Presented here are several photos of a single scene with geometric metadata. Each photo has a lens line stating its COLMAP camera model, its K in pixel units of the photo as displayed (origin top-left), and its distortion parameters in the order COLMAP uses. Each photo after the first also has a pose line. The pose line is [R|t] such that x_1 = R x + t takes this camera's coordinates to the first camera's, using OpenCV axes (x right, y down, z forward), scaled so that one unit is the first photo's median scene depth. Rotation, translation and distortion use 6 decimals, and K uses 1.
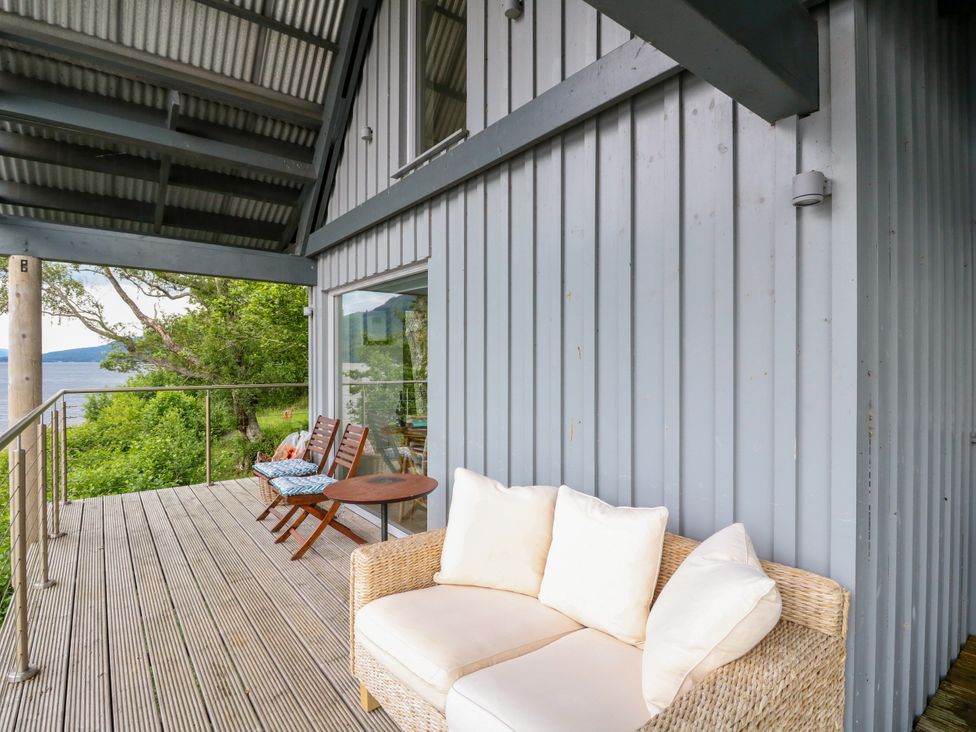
lens RADIAL K [[505.3, 0, 492.1], [0, 505.3, 361.9], [0, 0, 1]] dist [-0.002604, -0.013750]
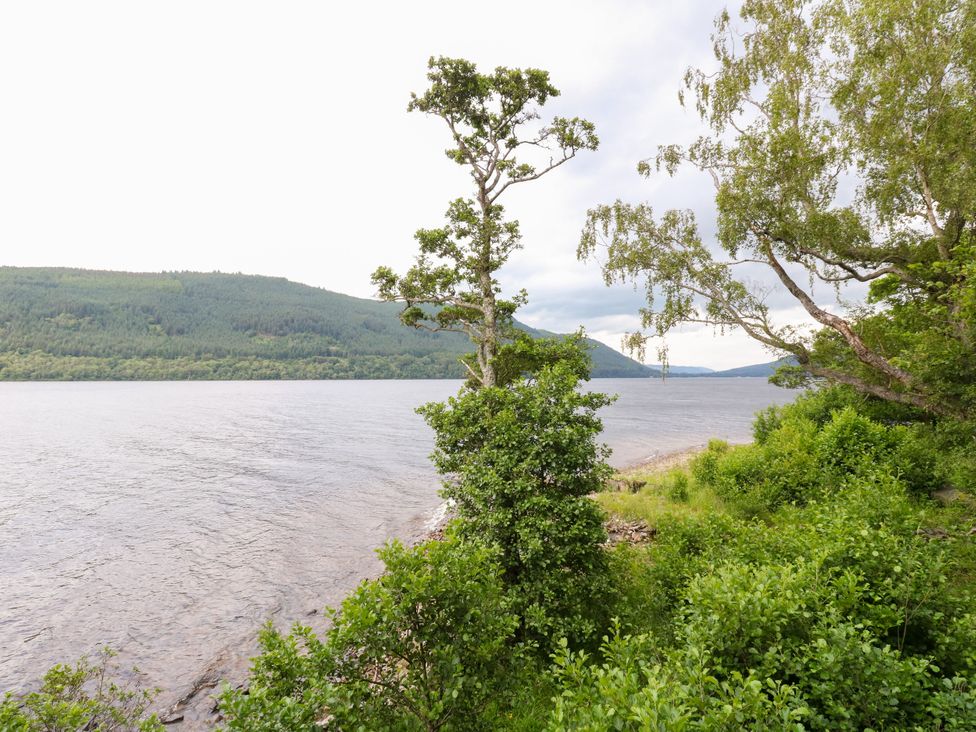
lens RADIAL K [[505.3, 0, 492.1], [0, 505.3, 361.9], [0, 0, 1]] dist [-0.002604, -0.013750]
pose [[0.392254, -0.028123, -0.919427, -0.678723], [0.000678, 0.999541, -0.030285, -0.003053], [0.919857, 0.011256, 0.392093, 0.908882]]
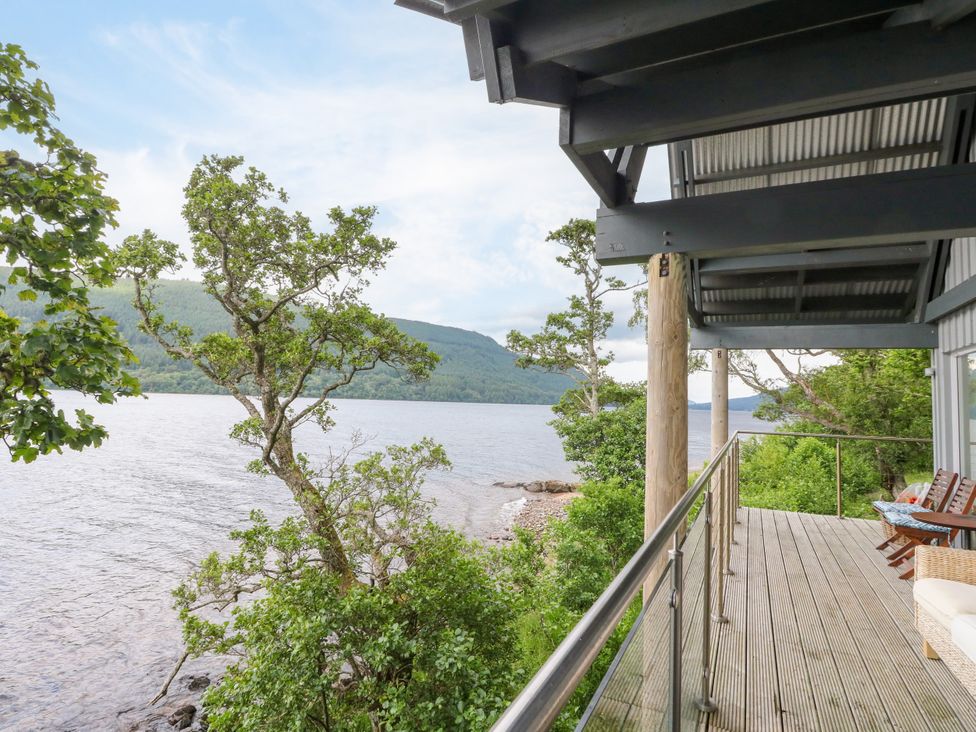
lens RADIAL K [[522.8, 0, 494.7], [0, 522.8, 362.9], [0, 0, 1]] dist [-0.000140, -0.014444]
pose [[0.437052, -0.051225, -0.897976, 0.232980], [-0.035588, 0.996610, -0.074173, -0.003370], [0.898732, 0.064375, 0.433748, -0.331746]]
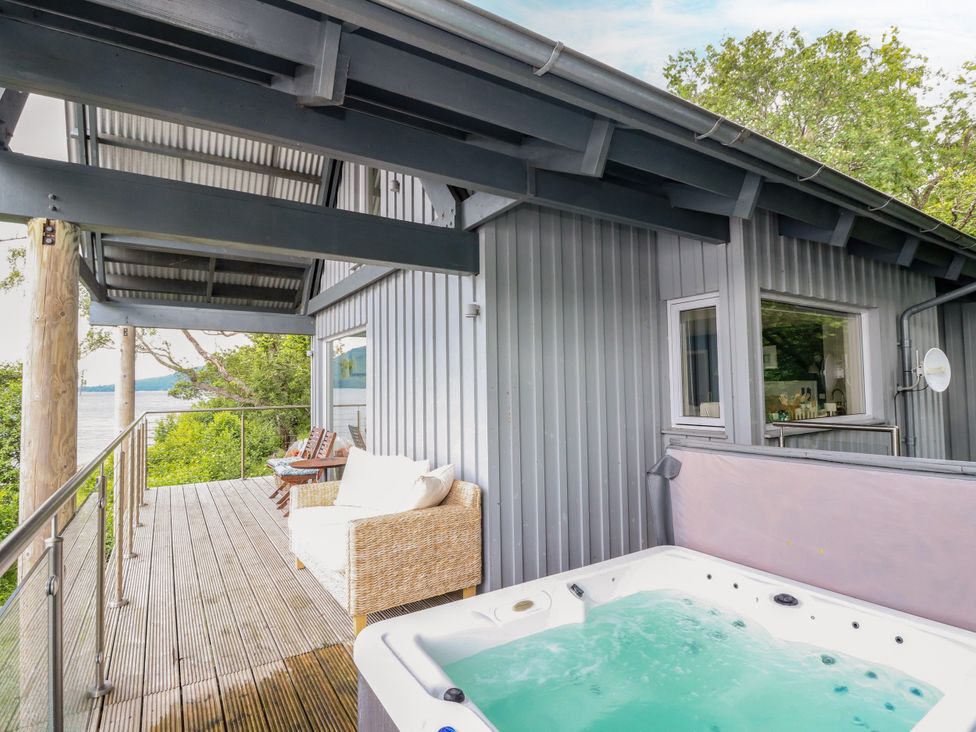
lens RADIAL K [[505.9, 0, 492.5], [0, 505.9, 360.7], [0, 0, 1]] dist [0.002049, -0.014425]
pose [[0.995695, -0.019918, -0.090528, 0.274270], [0.015579, 0.998707, -0.048388, -0.003400], [0.091374, 0.046769, 0.994718, -0.361858]]
